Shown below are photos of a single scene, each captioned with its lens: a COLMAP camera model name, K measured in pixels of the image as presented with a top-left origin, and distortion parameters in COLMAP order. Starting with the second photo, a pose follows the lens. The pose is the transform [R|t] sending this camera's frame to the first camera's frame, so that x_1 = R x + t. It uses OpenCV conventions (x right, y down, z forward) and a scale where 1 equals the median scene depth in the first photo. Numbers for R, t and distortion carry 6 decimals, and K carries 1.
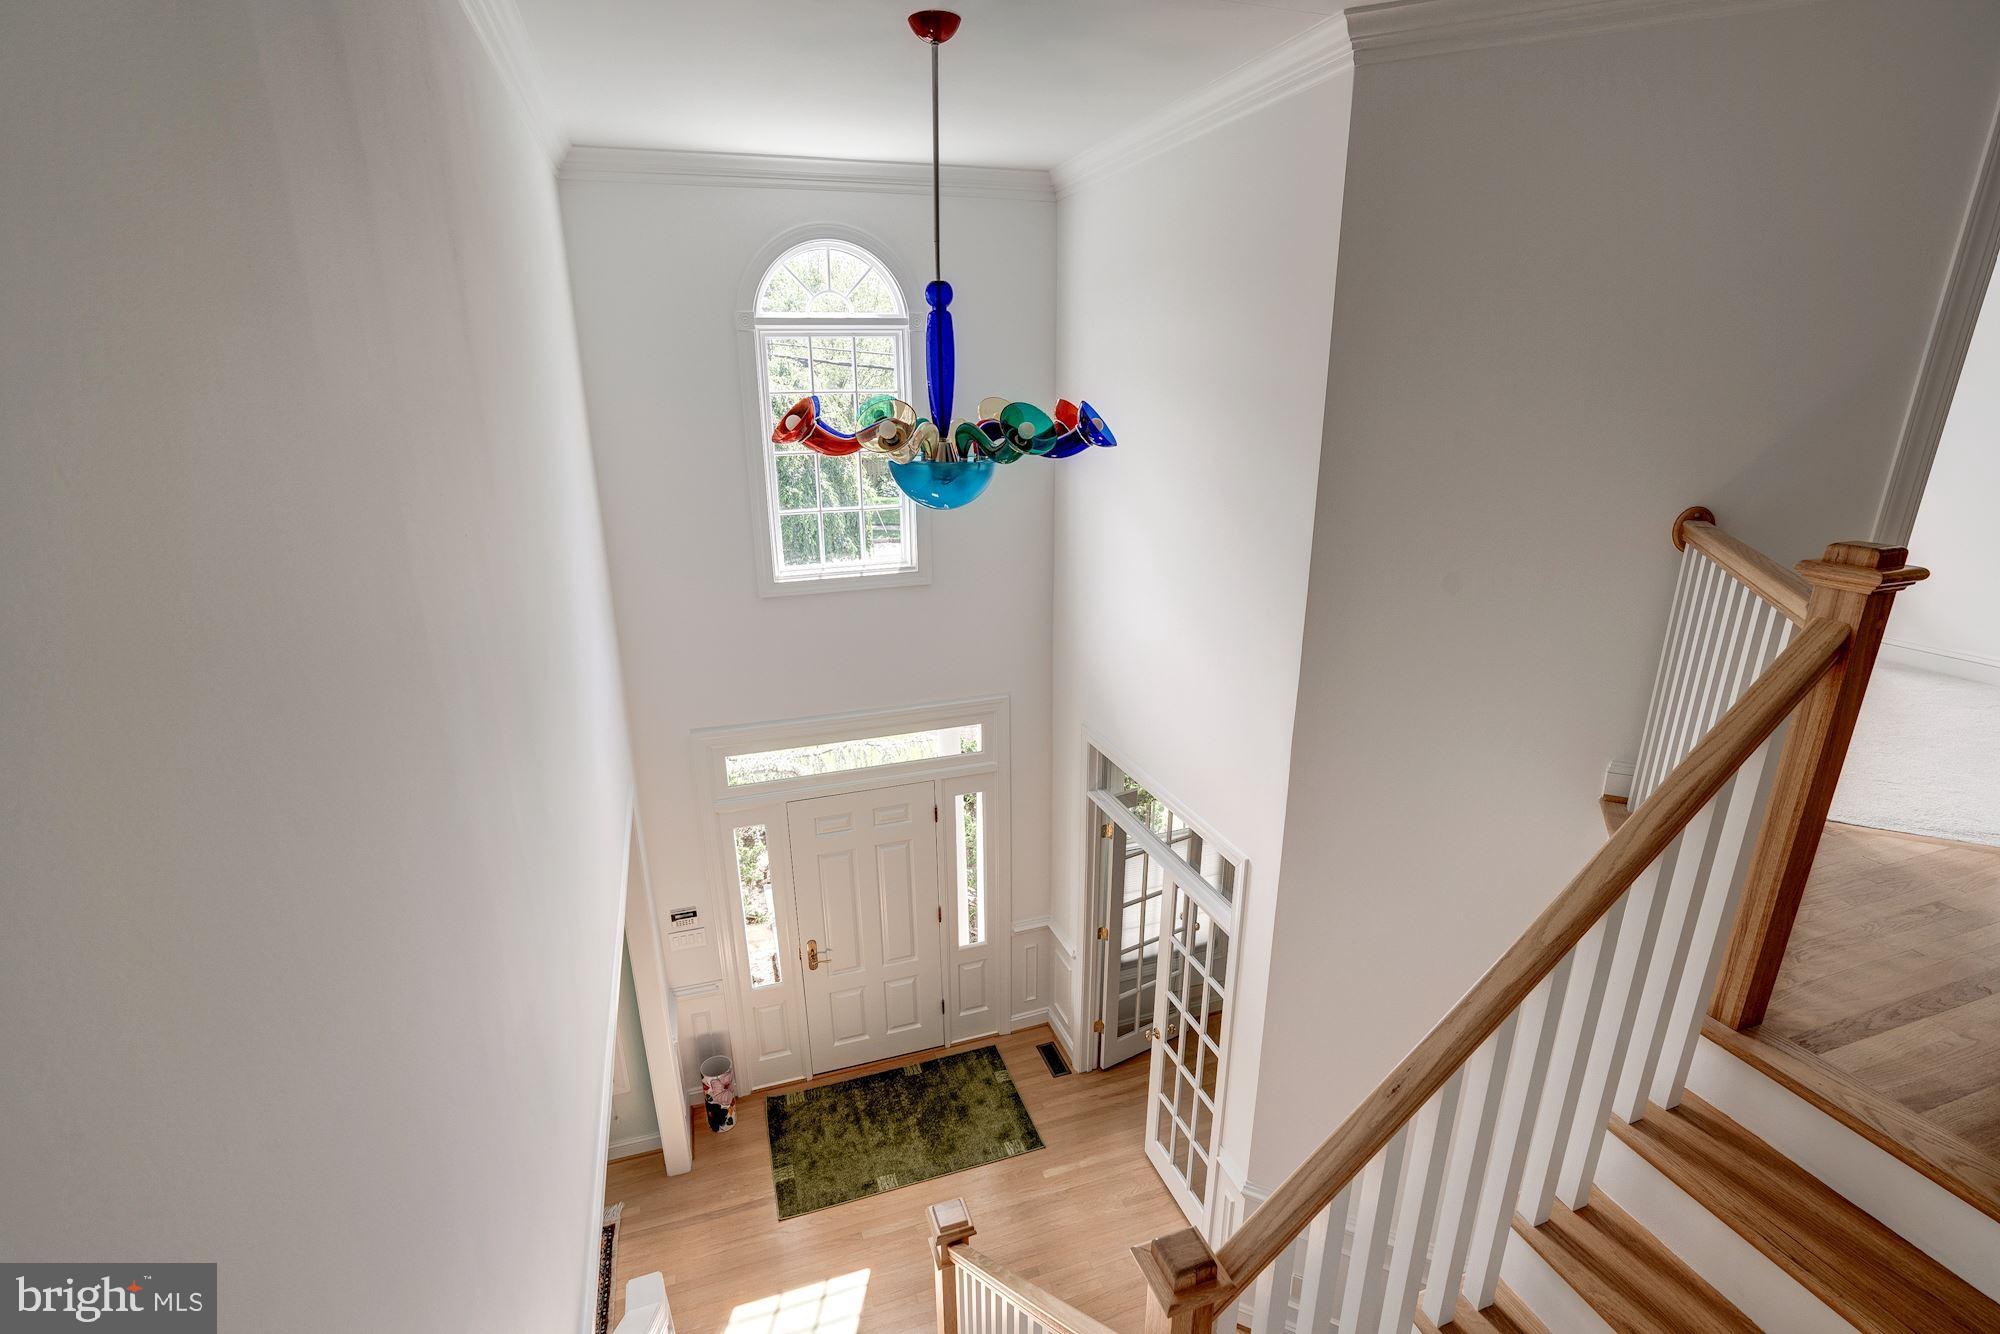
lens RADIAL K [[910.5, 0, 989.9], [0, 910.5, 677.0], [0, 0, 1]] dist [-0.009988, 0.001376]
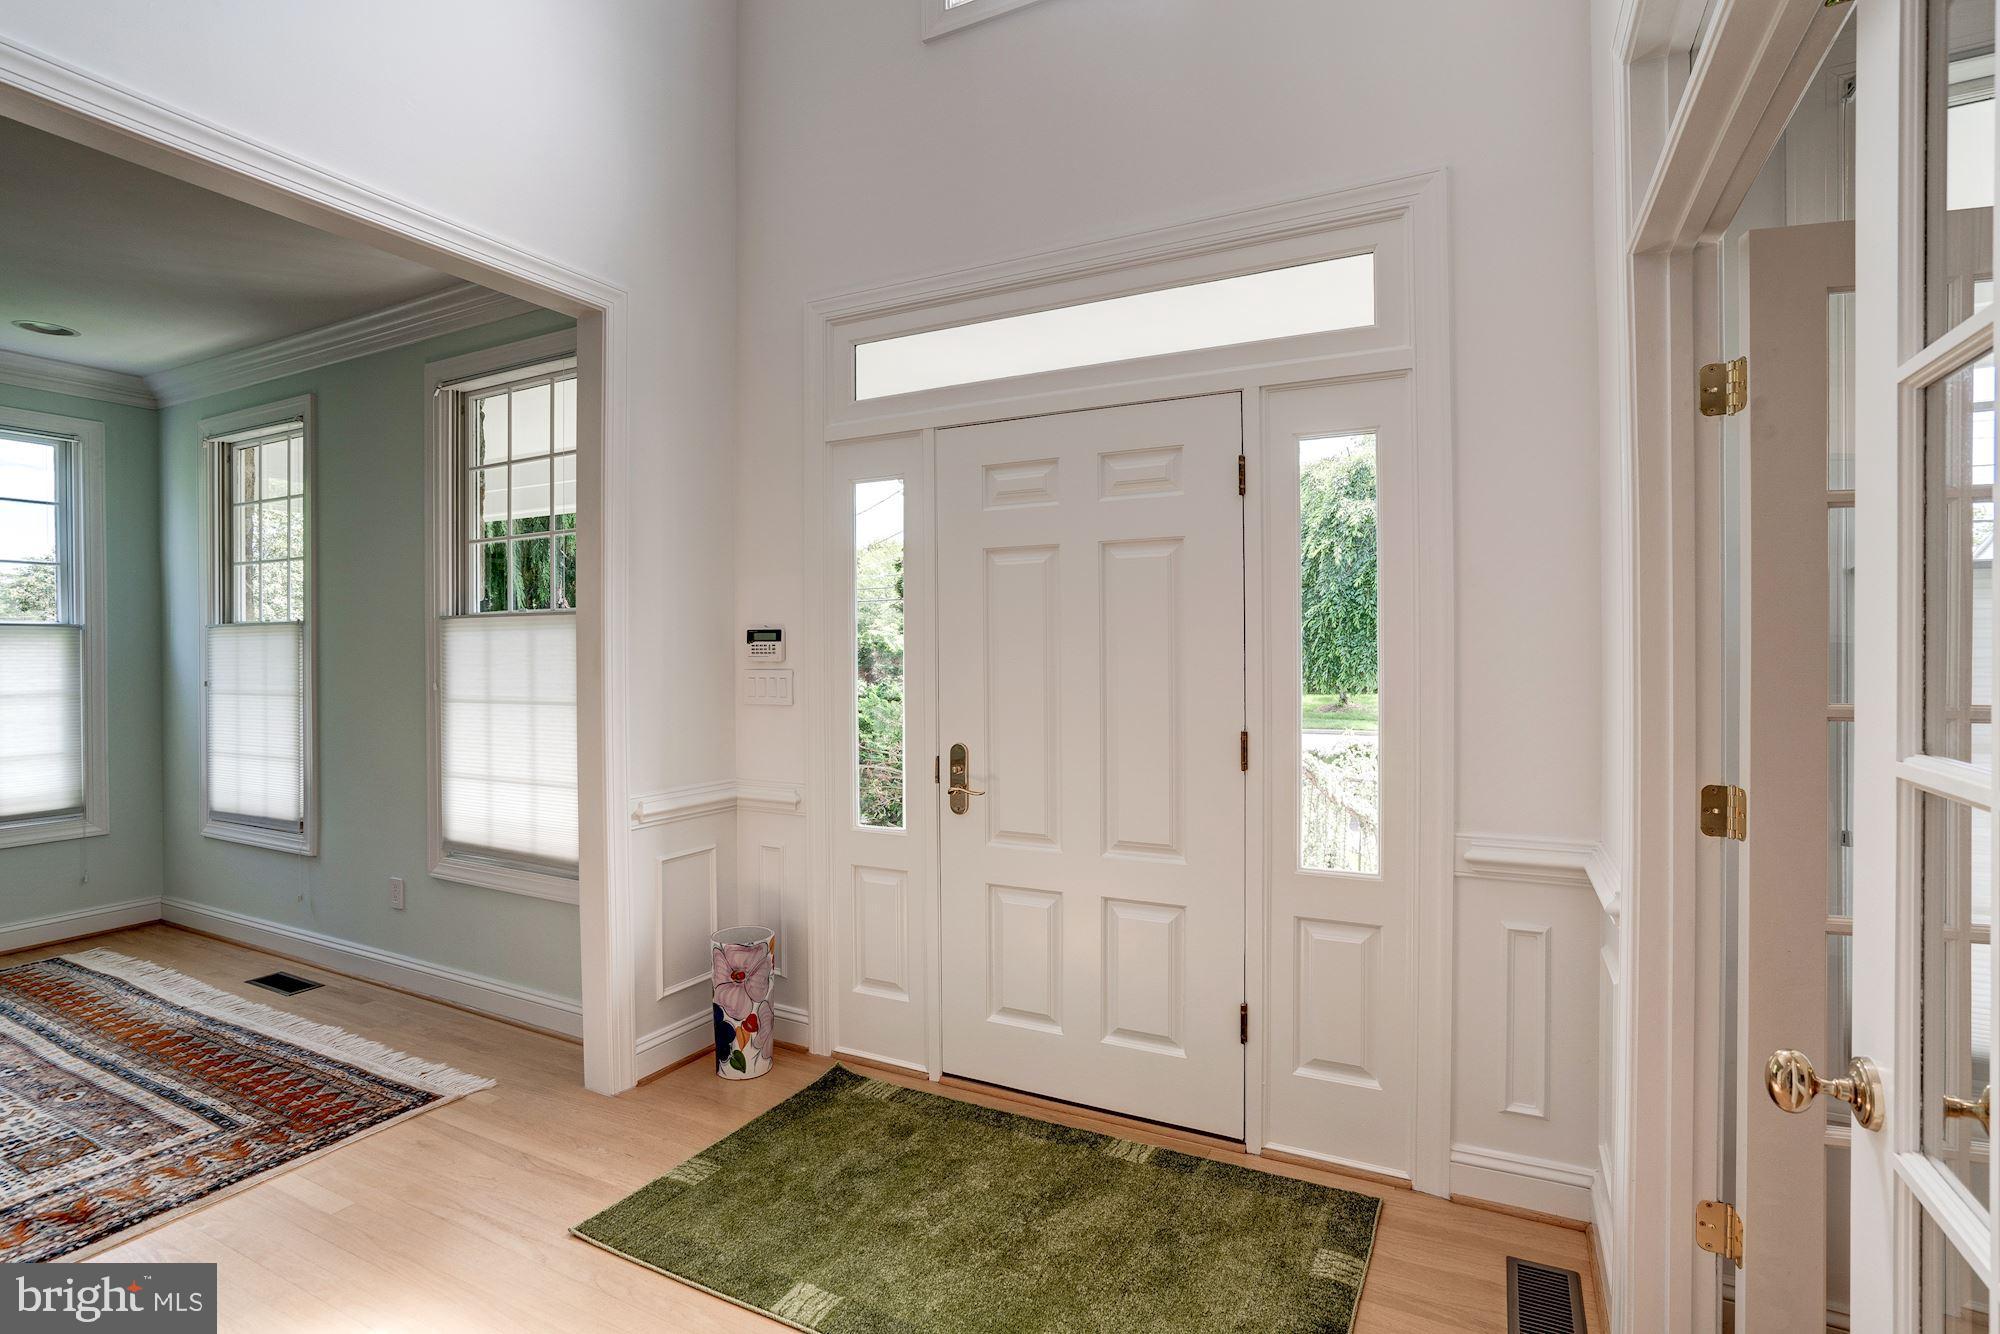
lens RADIAL K [[944.1, 0, 1006.3], [0, 944.1, 662.3], [0, 0, 1]] dist [-0.057420, 0.023468]
pose [[0.698000, 0.000502, -0.716098, 0.169593], [-0.206919, 0.957485, -0.201018, 0.338130], [0.685551, 0.288484, 0.668428, 0.668935]]
